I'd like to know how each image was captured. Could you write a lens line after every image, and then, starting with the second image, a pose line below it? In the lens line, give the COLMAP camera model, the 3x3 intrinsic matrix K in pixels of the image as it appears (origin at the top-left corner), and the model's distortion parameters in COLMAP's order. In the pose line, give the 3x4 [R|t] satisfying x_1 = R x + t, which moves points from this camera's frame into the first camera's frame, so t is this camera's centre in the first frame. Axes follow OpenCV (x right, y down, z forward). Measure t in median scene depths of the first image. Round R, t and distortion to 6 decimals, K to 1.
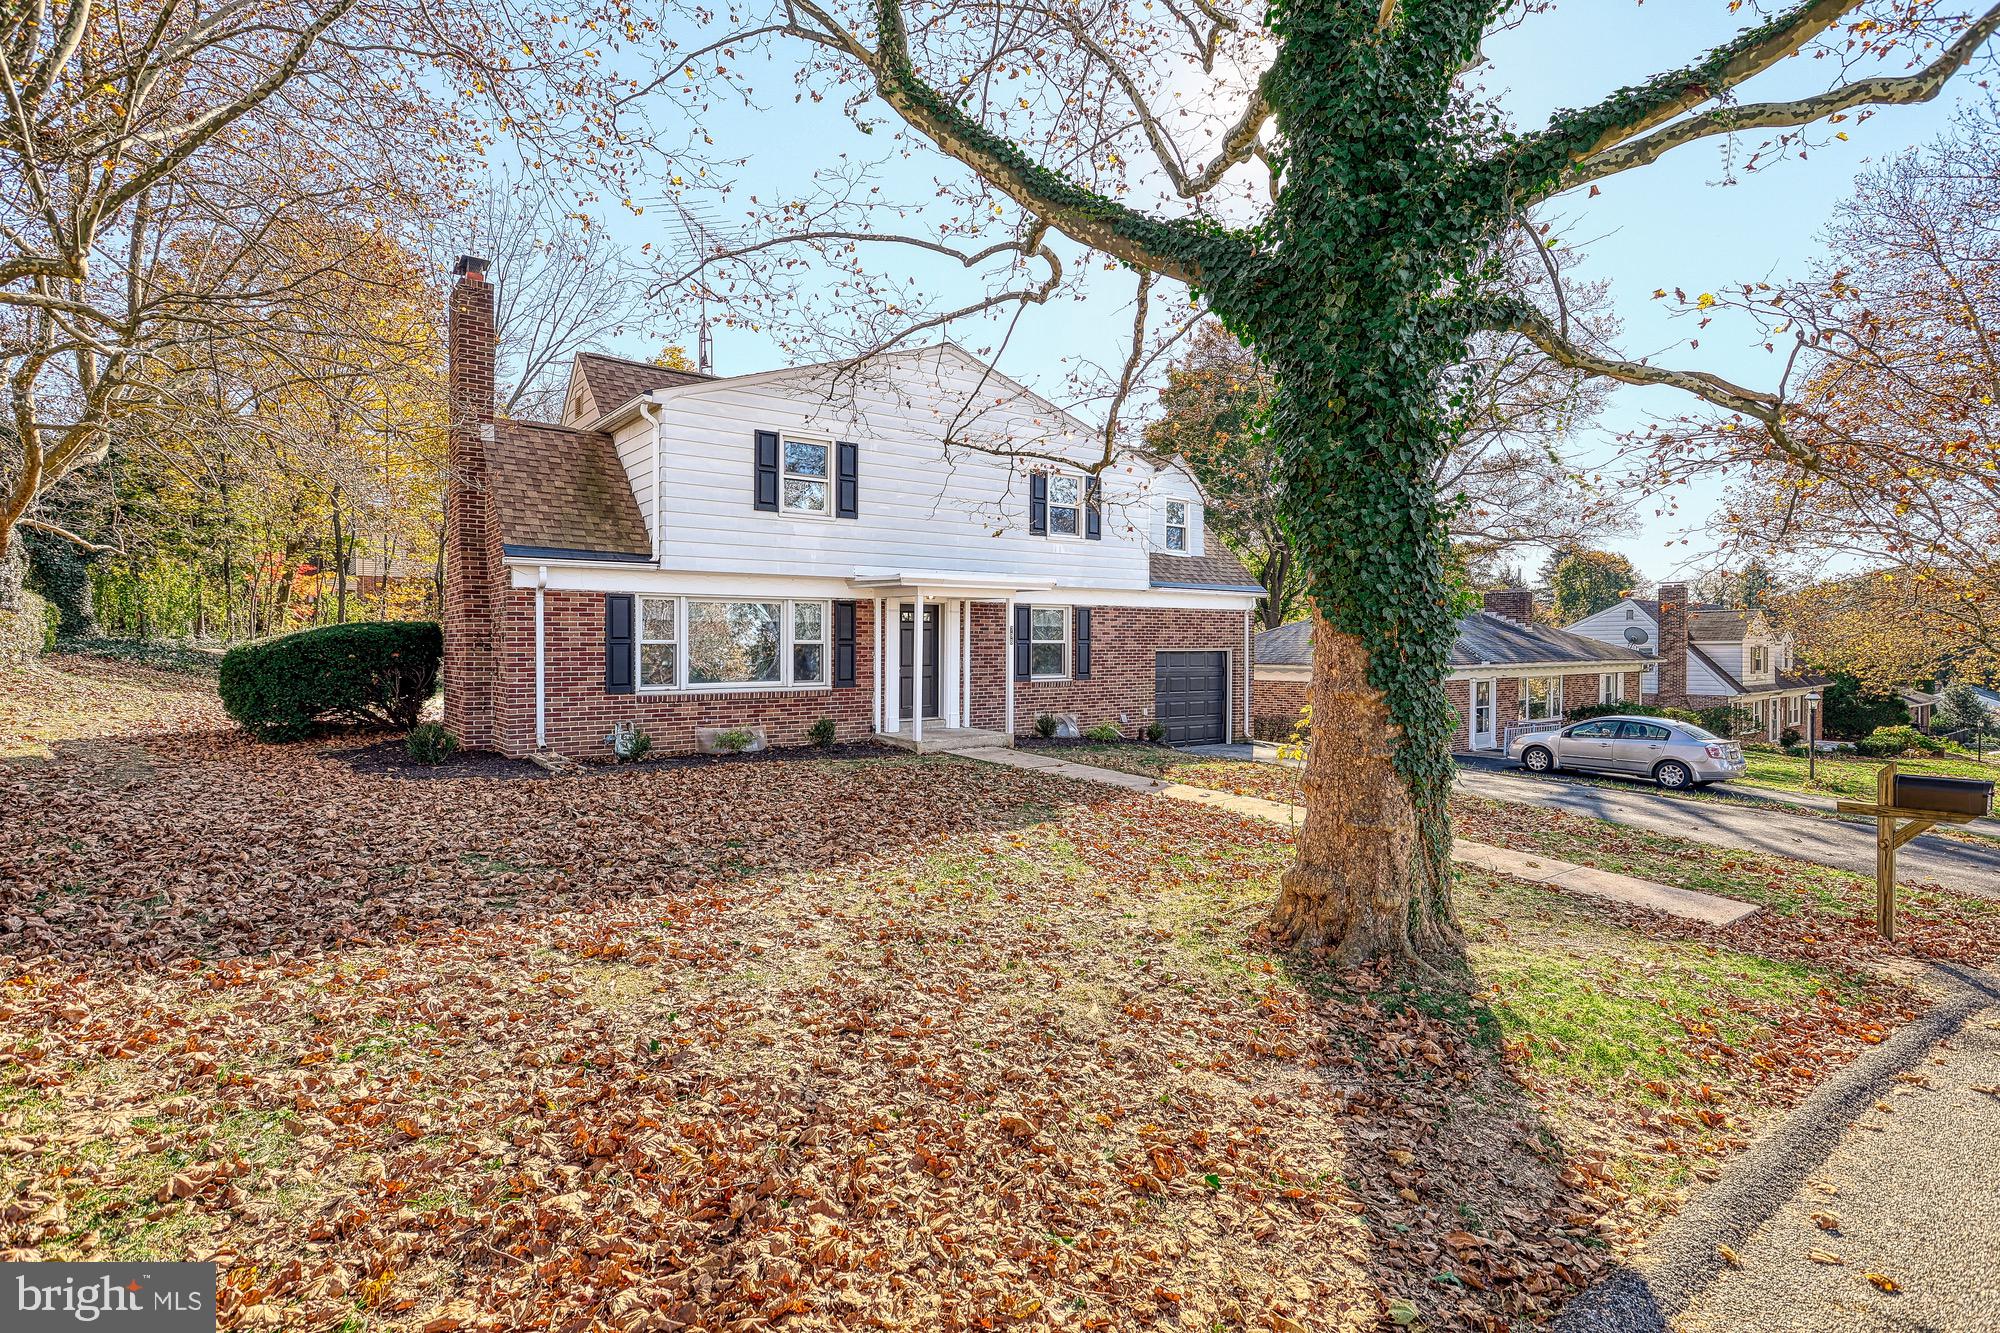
lens RADIAL K [[955.5, 0, 1065.9], [0, 955.5, 654.2], [0, 0, 1]] dist [0.002365, 0.000547]
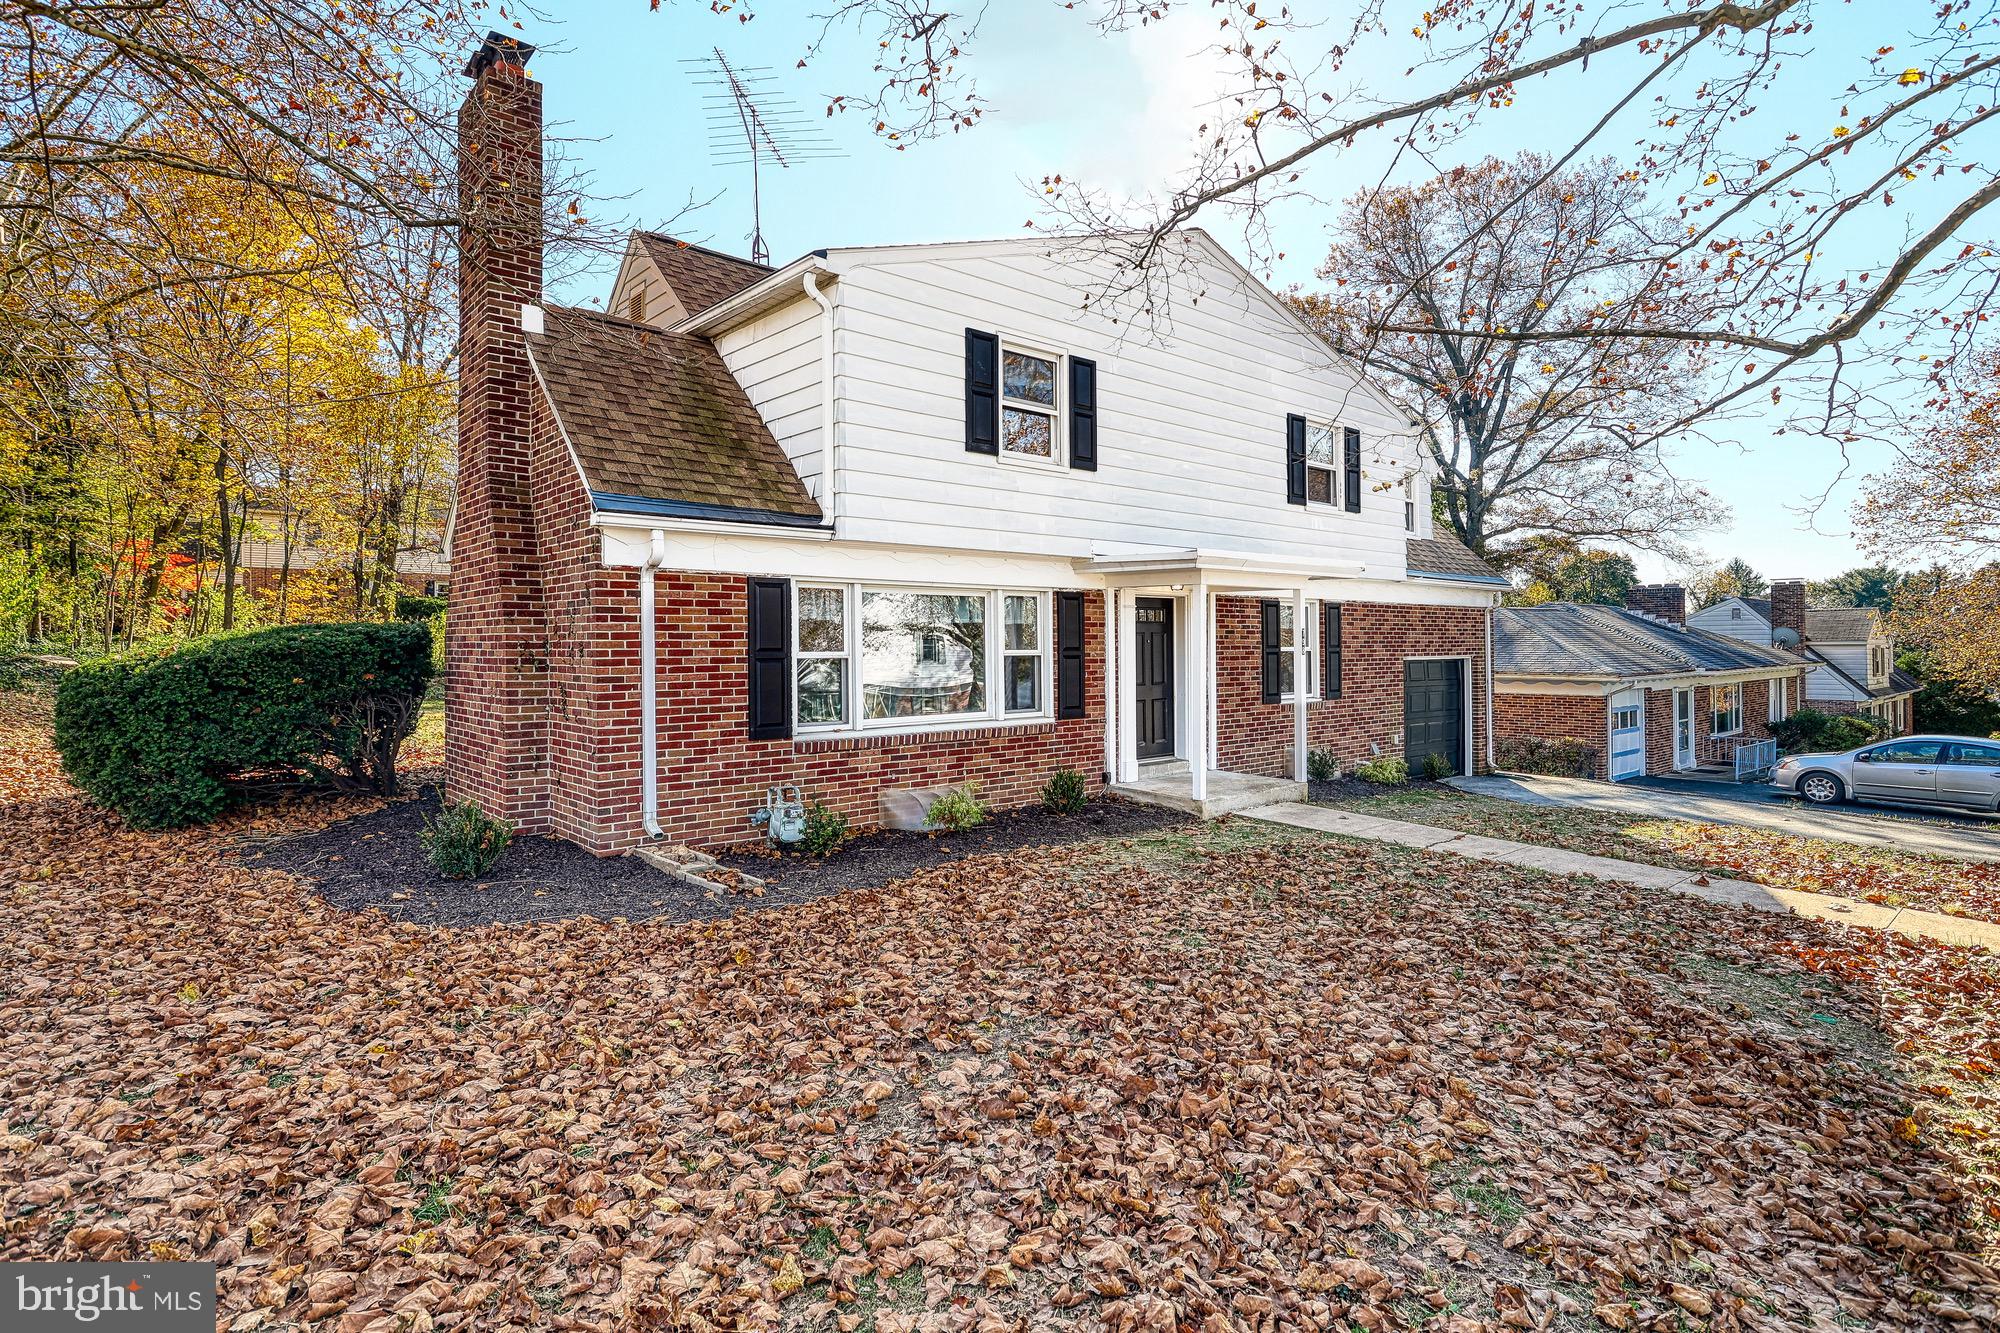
lens RADIAL K [[986.7, 0, 1142.8], [0, 986.7, 650.4], [0, 0, 1]] dist [-0.001342, 0.000087]
pose [[0.994415, -0.003337, 0.105488, -0.256766], [0.003782, 0.999985, -0.004022, -0.011409], [-0.105473, 0.004399, 0.994412, 0.297101]]
